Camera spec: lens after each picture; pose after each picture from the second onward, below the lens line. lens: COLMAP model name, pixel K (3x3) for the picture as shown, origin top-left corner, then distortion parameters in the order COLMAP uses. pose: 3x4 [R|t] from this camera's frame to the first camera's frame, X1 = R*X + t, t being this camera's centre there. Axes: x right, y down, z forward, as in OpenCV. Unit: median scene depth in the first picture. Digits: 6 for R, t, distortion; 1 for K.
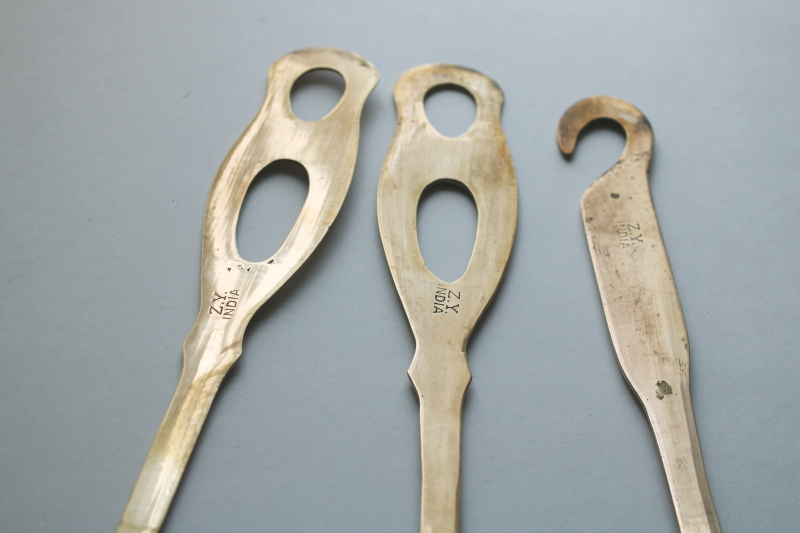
lens RADIAL K [[736.3, 0, 405.9], [0, 736.3, 267.7], [0, 0, 1]] dist [-0.048681, 0.000000]
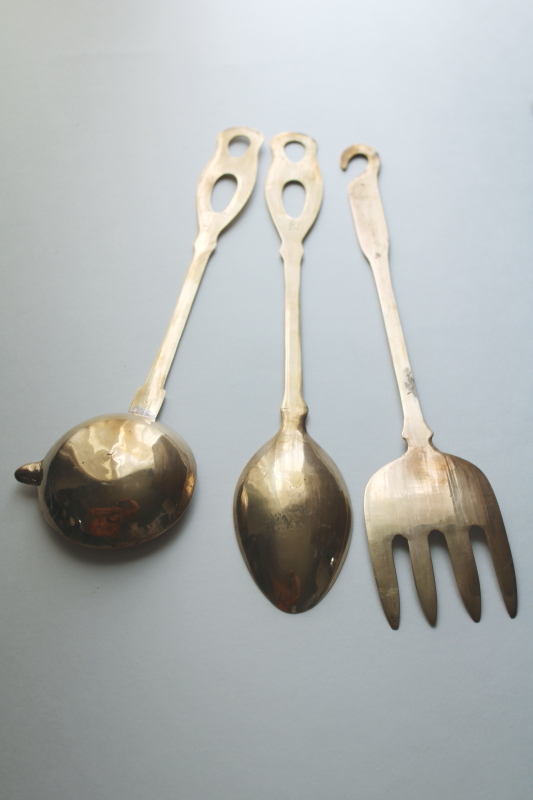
lens RADIAL K [[736.3, 0, 261.7], [0, 736.3, 402.6], [0, 0, 1]] dist [-0.048681, 0.000000]
pose [[0.999661, -0.020767, -0.015695, -0.028857], [0.021819, 0.997299, 0.070137, 0.455258], [0.014196, -0.070456, 0.997414, -1.516044]]
